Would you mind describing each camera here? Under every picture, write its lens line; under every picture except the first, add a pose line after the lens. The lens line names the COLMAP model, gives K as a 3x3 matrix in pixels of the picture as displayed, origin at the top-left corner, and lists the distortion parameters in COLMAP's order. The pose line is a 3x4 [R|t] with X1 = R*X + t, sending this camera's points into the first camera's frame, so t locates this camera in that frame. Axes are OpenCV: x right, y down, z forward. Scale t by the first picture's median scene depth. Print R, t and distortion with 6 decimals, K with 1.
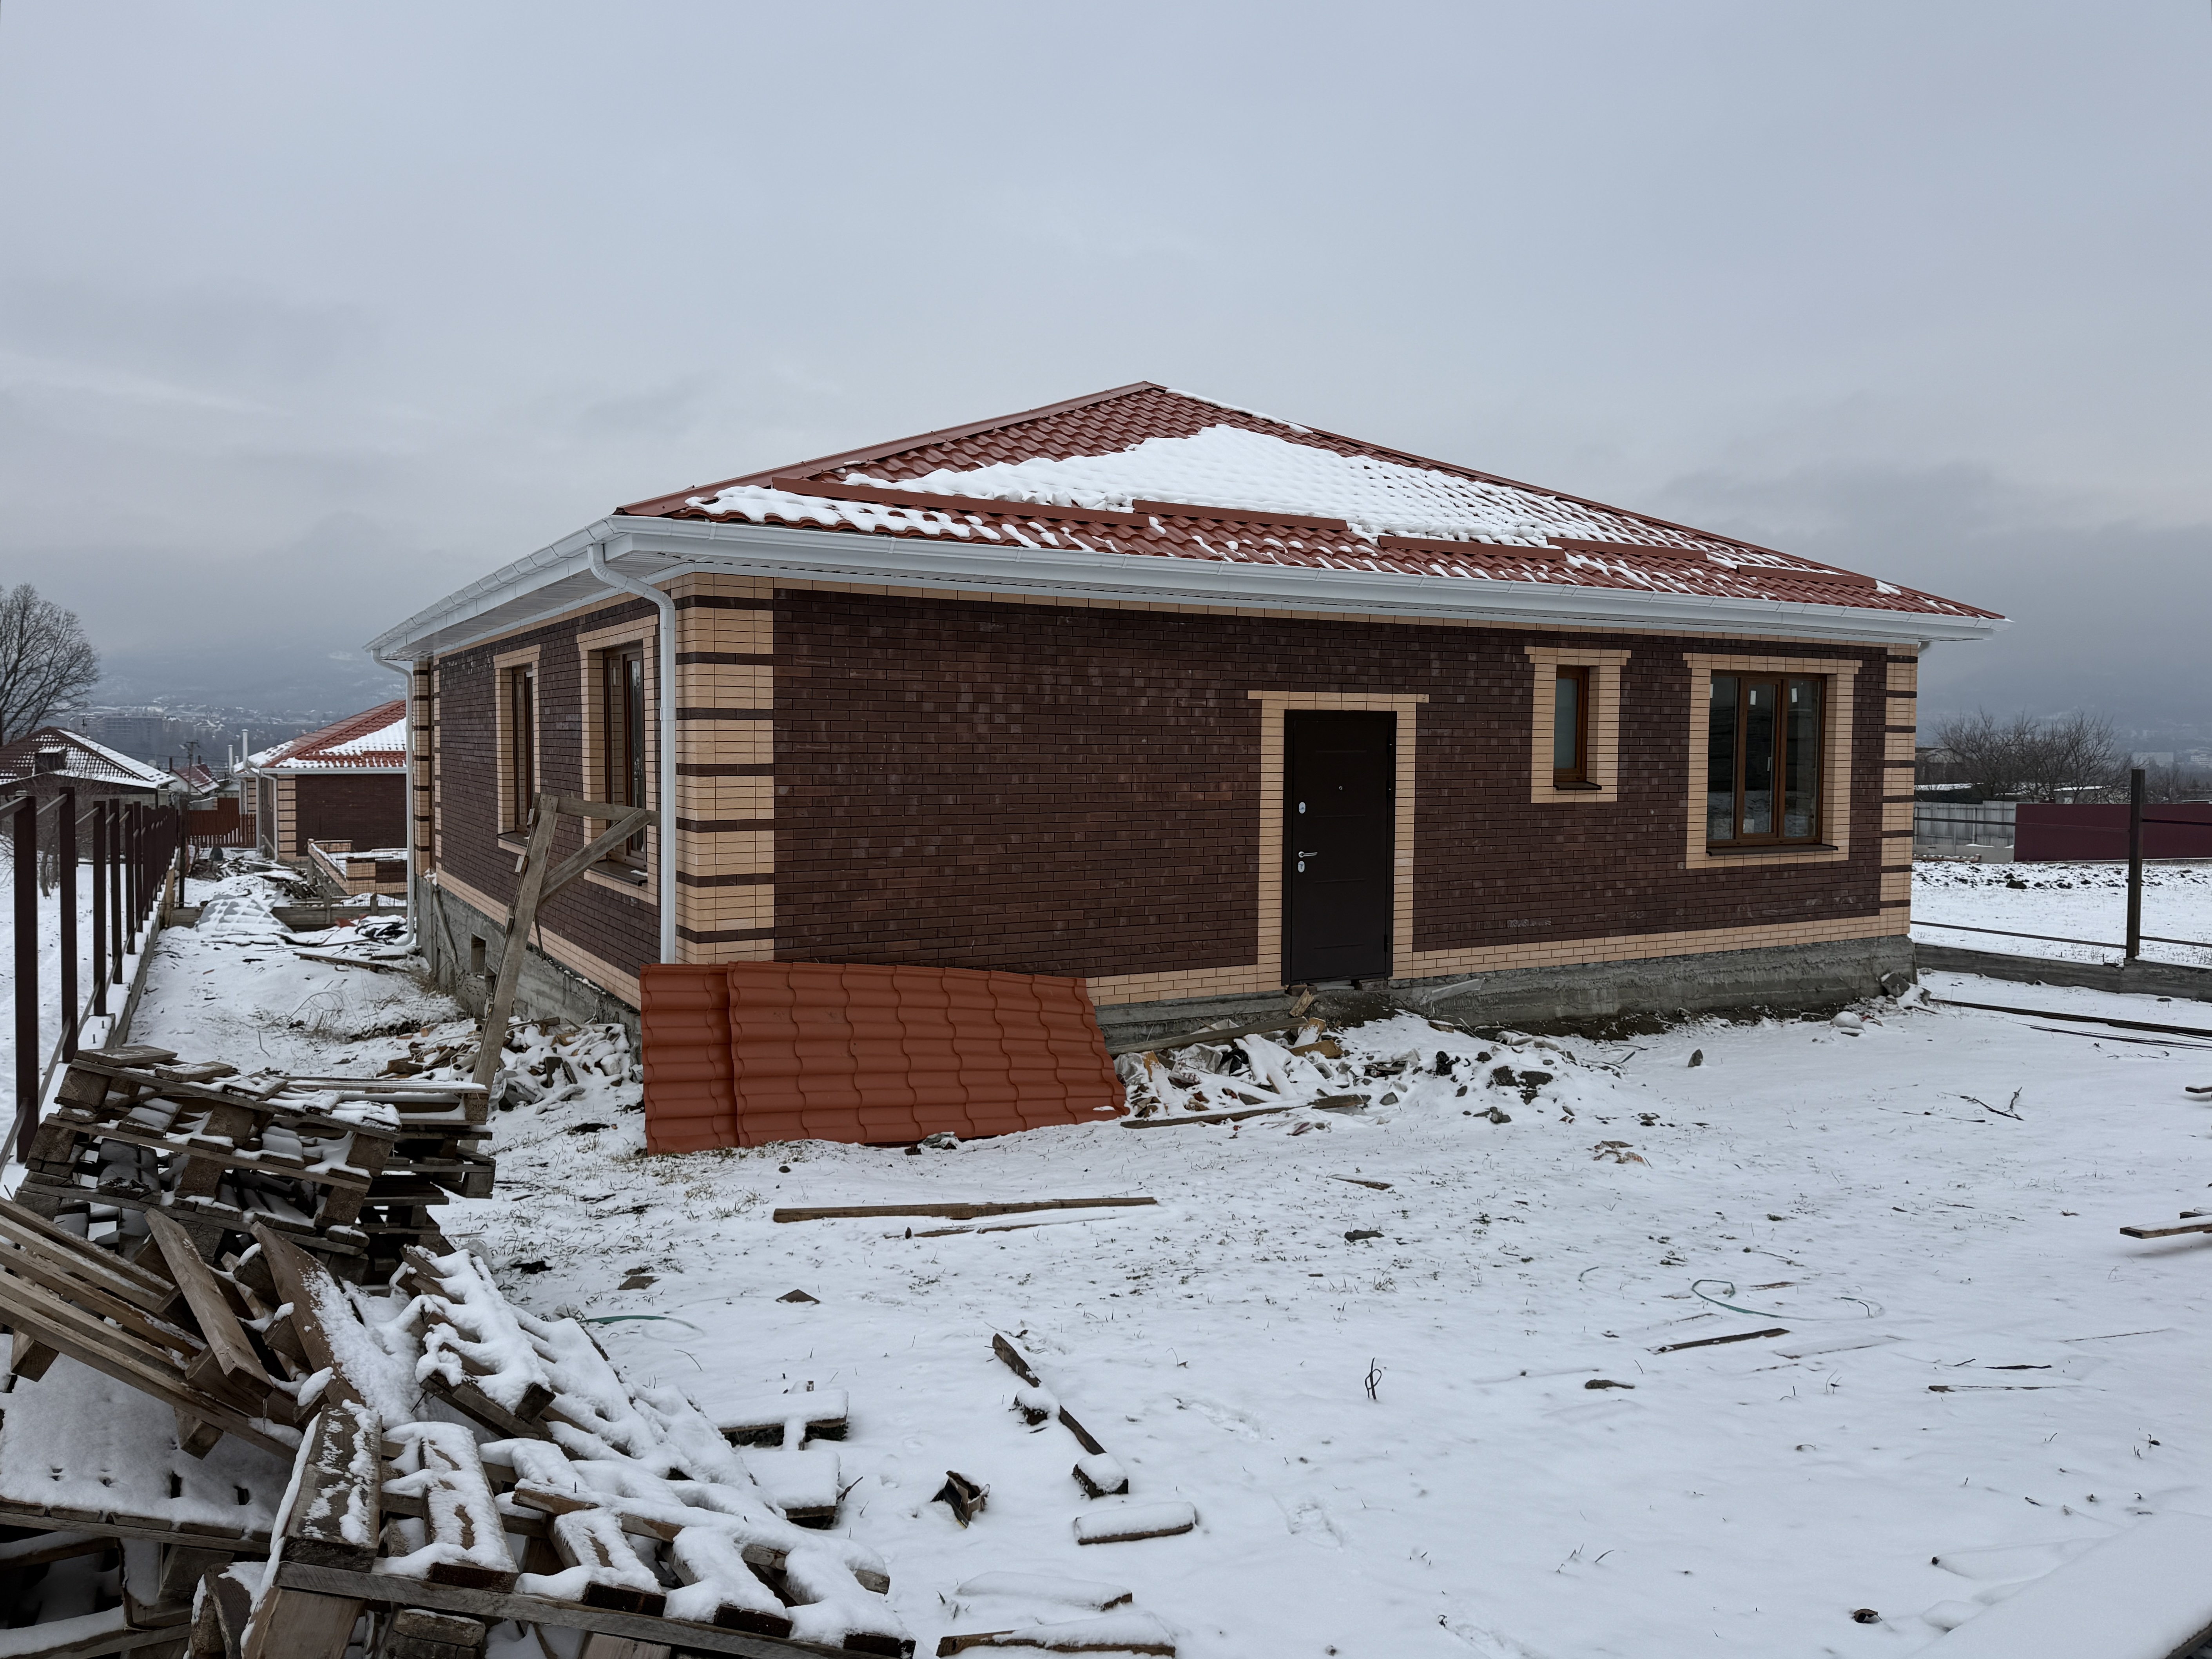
lens RADIAL K [[1573.0, 0, 1077.4], [0, 1573.0, 829.0], [0, 0, 1]] dist [0.101054, -0.147304]
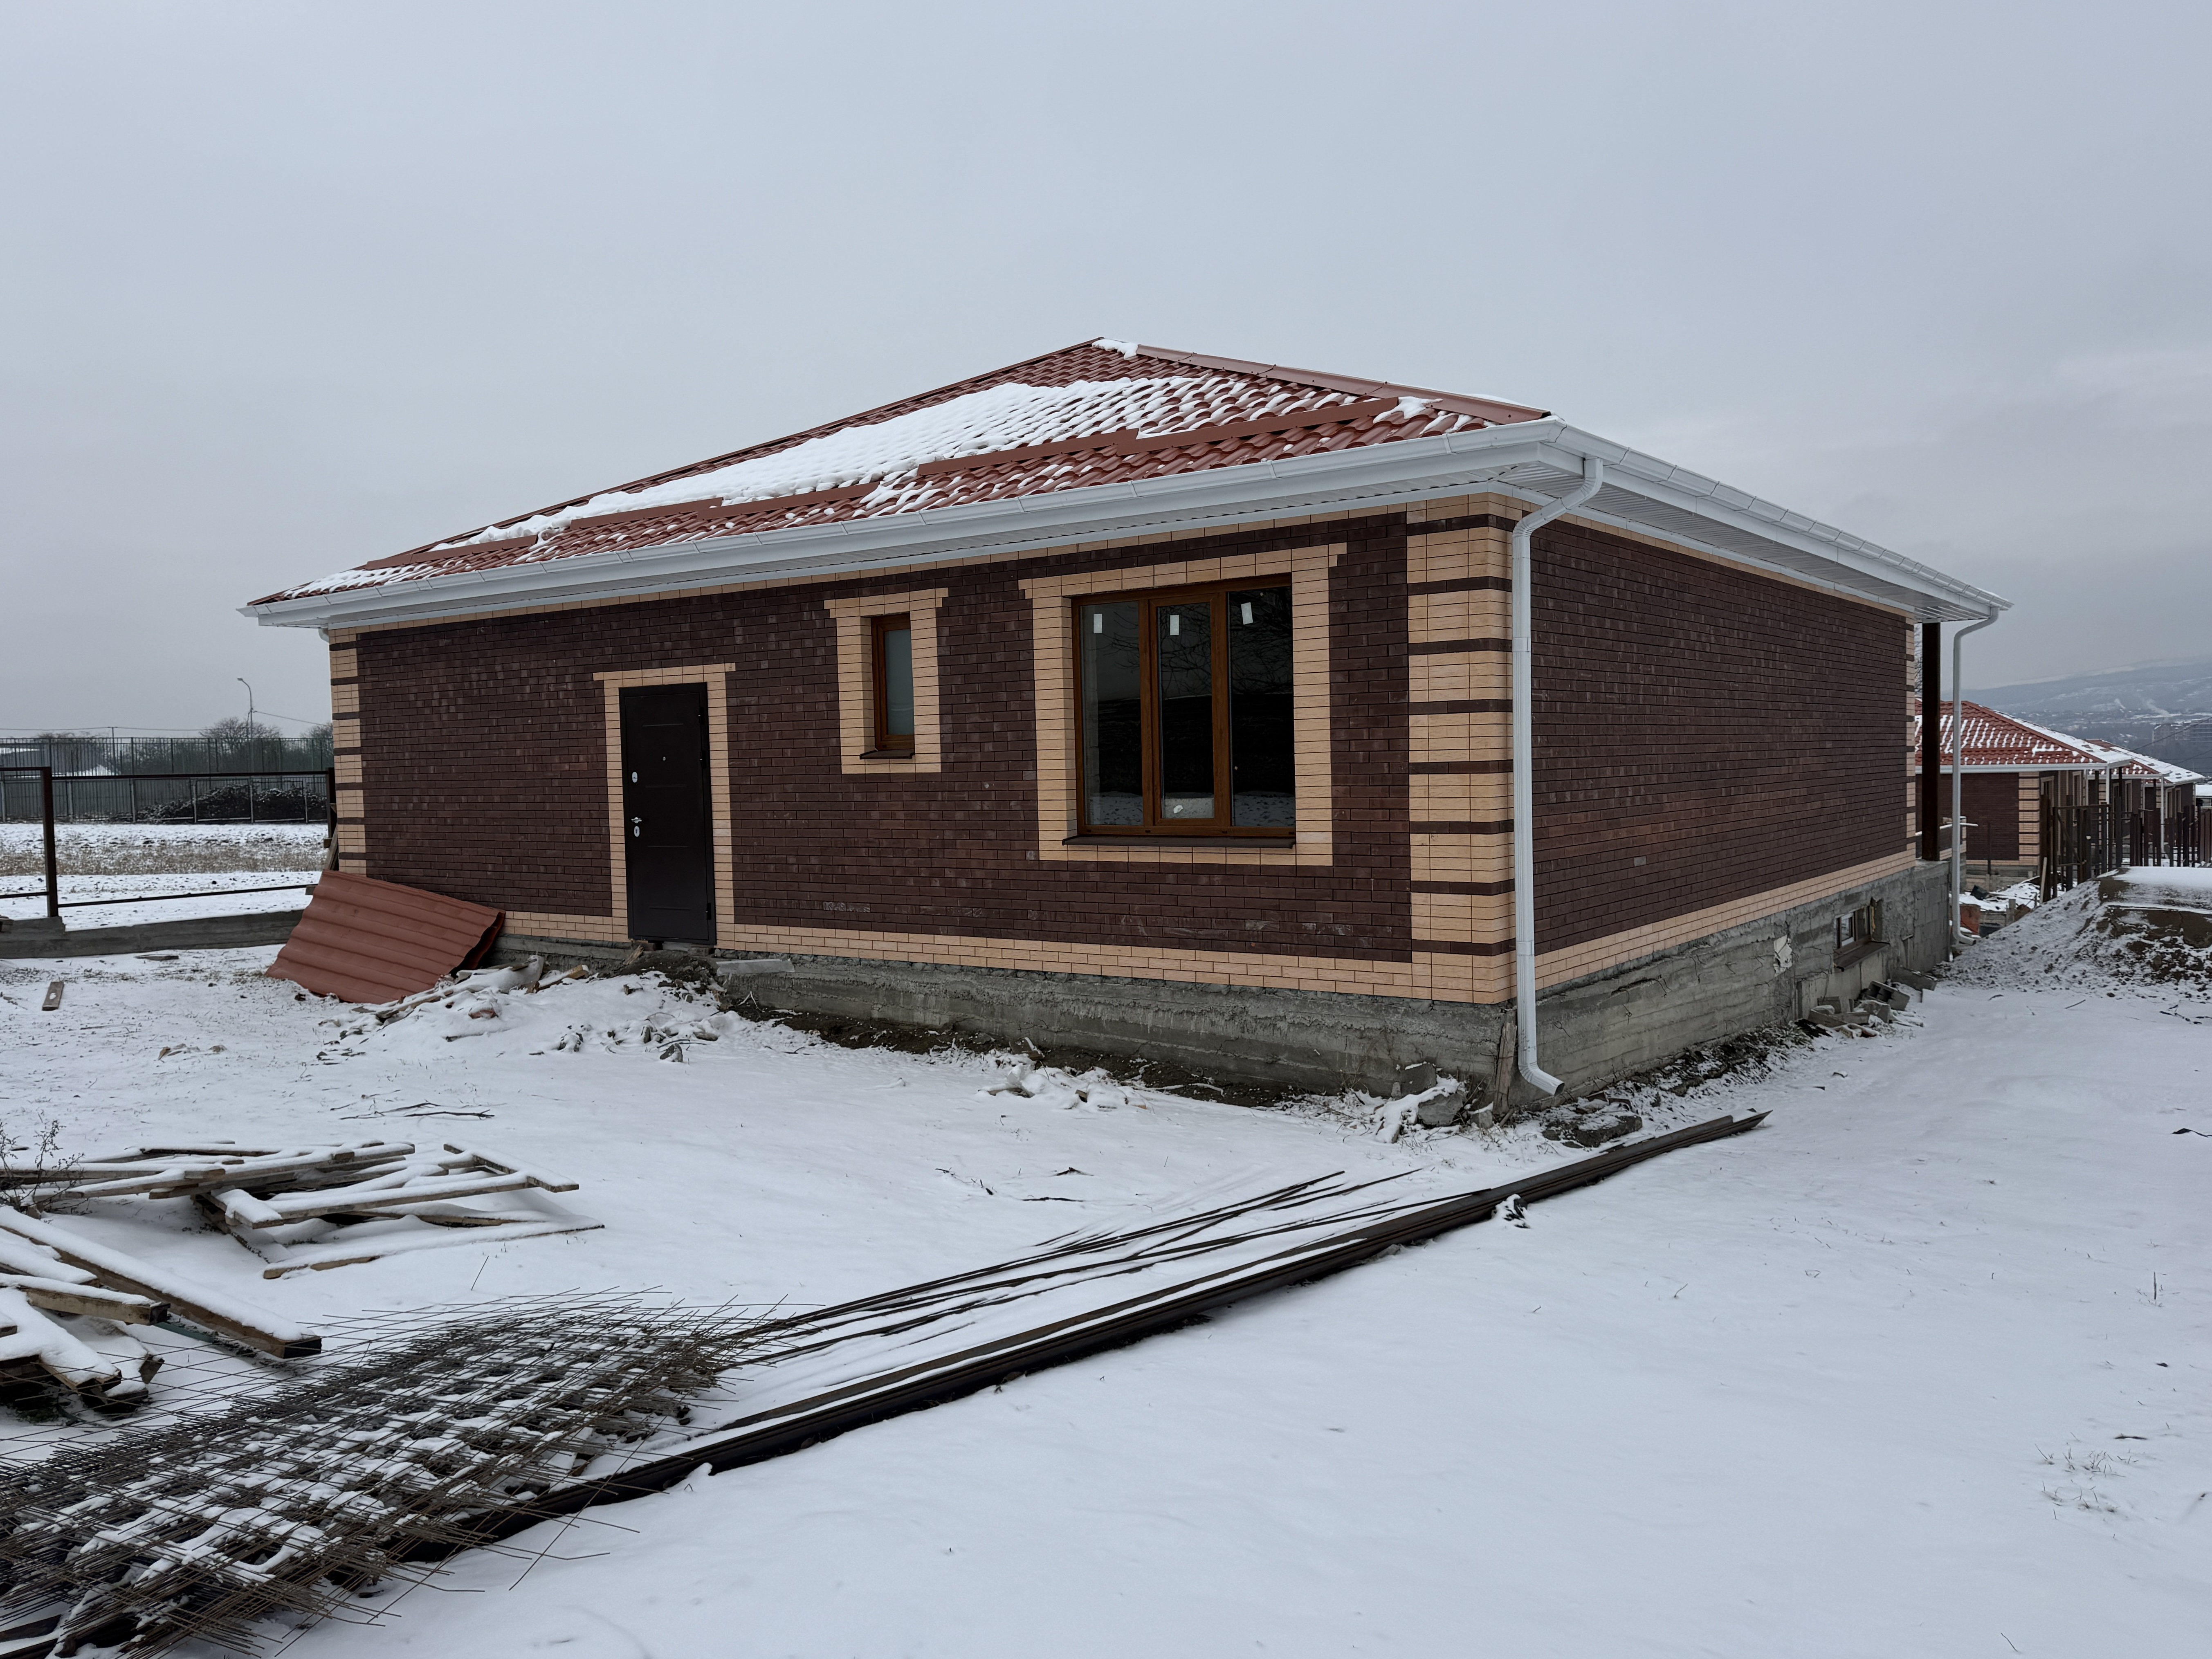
lens RADIAL K [[1571.4, 0, 1106.0], [0, 1571.4, 829.5], [0, 0, 1]] dist [0.182915, -0.245943]
pose [[0.414927, 0.030794, -0.909333, 1.171399], [-0.018093, 0.999509, 0.025591, -0.010408], [0.909675, 0.005834, 0.415280, 0.768251]]
